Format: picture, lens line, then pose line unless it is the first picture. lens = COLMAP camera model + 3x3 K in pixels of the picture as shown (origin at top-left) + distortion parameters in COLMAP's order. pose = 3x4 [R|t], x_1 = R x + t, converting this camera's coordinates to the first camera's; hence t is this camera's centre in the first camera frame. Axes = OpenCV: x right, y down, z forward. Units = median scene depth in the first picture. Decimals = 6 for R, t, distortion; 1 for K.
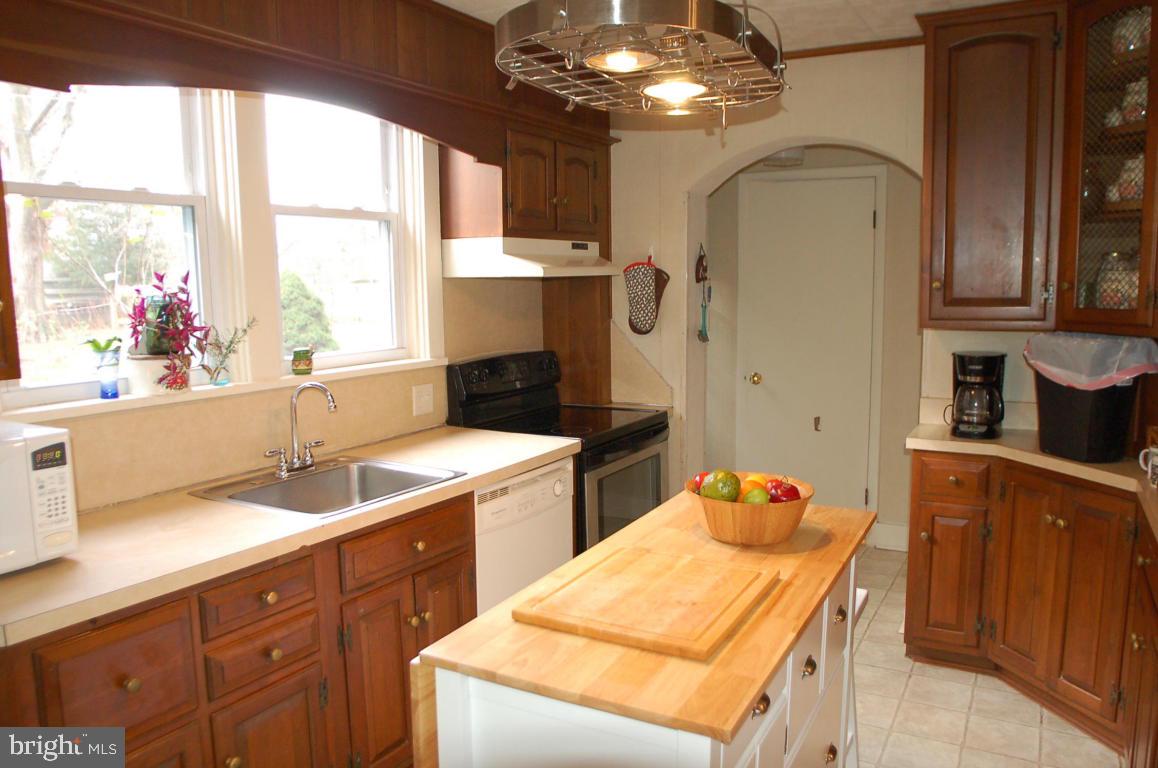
lens RADIAL K [[868.6, 0, 583.3], [0, 868.6, 399.7], [0, 0, 1]] dist [-0.104157, 0.069816]
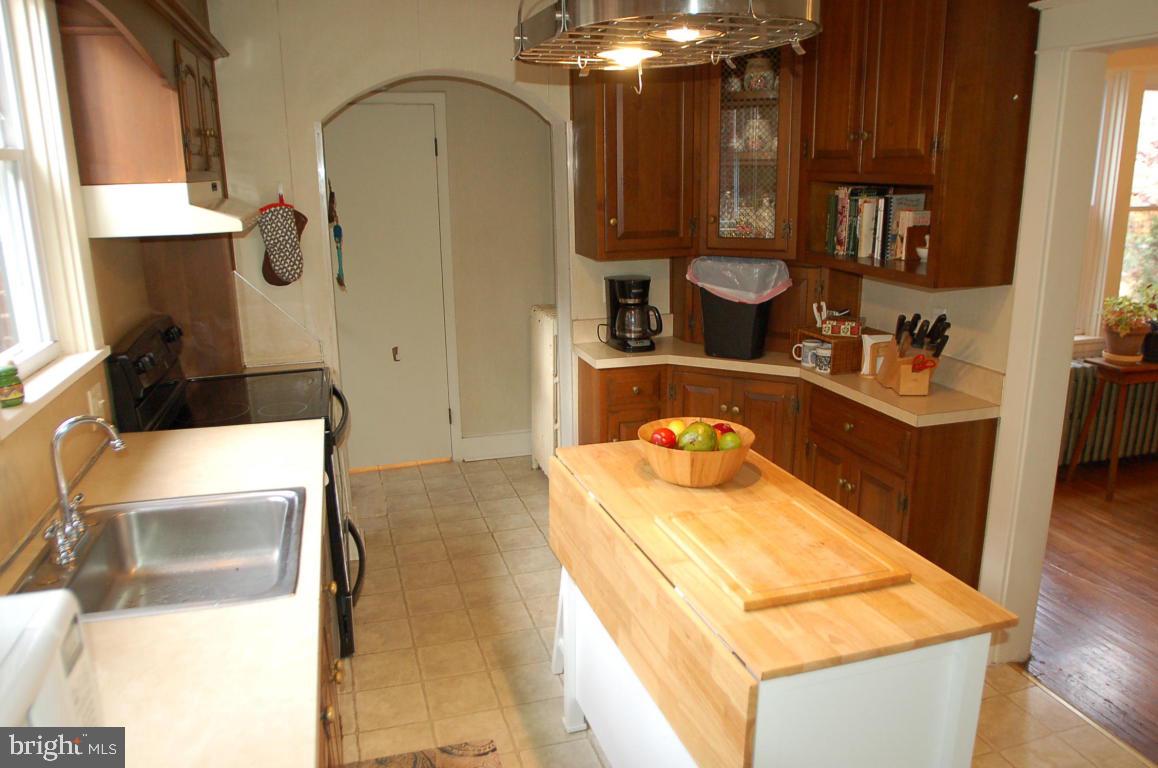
lens RADIAL K [[868.6, 0, 583.3], [0, 868.6, 399.7], [0, 0, 1]] dist [-0.104157, 0.069816]
pose [[0.694822, -0.184164, 0.695202, -0.446058], [0.102790, 0.982163, 0.157448, -0.087012], [-0.711798, -0.037939, 0.701359, 0.219493]]
